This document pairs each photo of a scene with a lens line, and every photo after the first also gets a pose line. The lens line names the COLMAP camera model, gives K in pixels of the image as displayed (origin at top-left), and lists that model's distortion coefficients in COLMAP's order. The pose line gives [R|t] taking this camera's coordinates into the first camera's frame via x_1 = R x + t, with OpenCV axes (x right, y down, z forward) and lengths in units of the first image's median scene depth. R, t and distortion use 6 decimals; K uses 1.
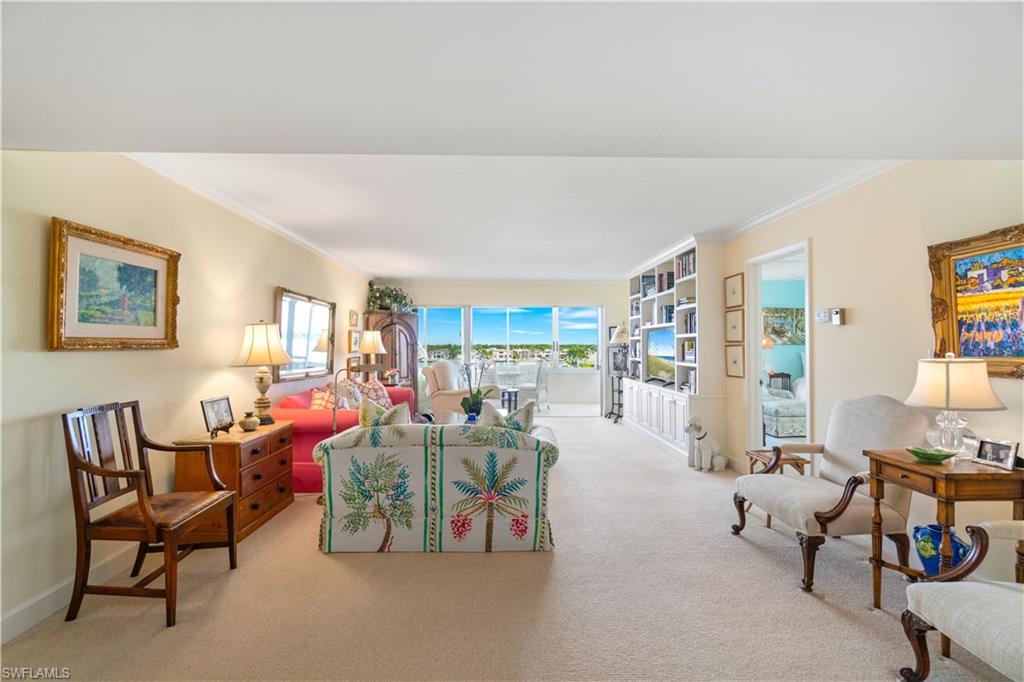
lens RADIAL K [[444.7, 0, 507.3], [0, 444.7, 340.1], [0, 0, 1]] dist [0.000625, 0.000182]
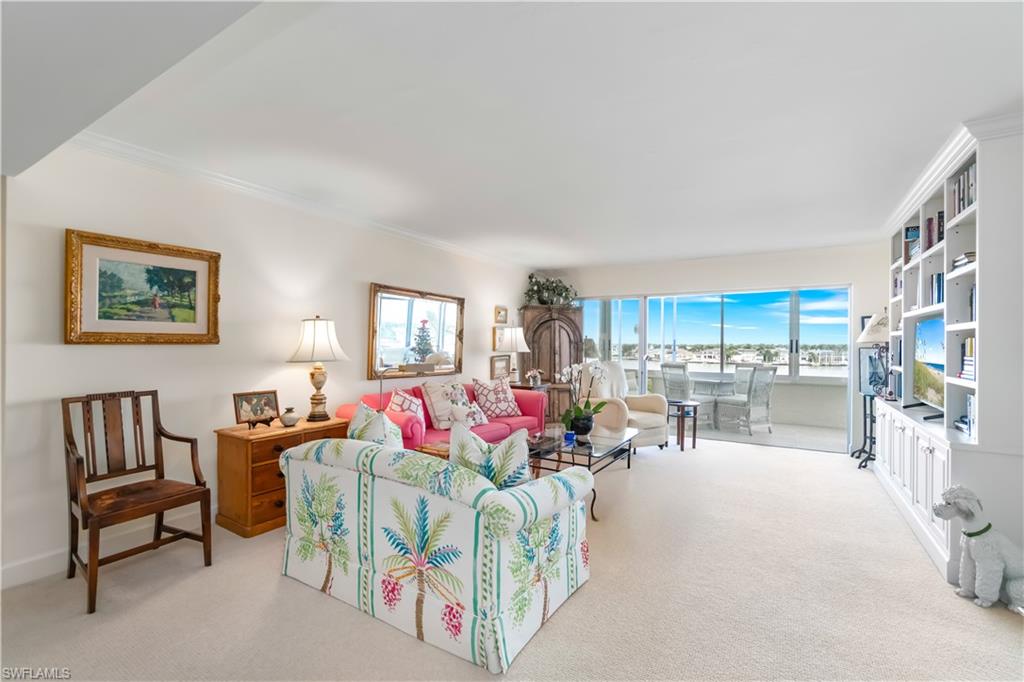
lens RADIAL K [[449.1, 0, 511.9], [0, 449.1, 345.2], [0, 0, 1]] dist [-0.000581, 0.000258]
pose [[0.835743, 0.008039, -0.549061, 0.456759], [-0.000555, 0.999905, 0.013796, 0.008053], [0.549120, -0.011225, 0.835668, 0.500471]]
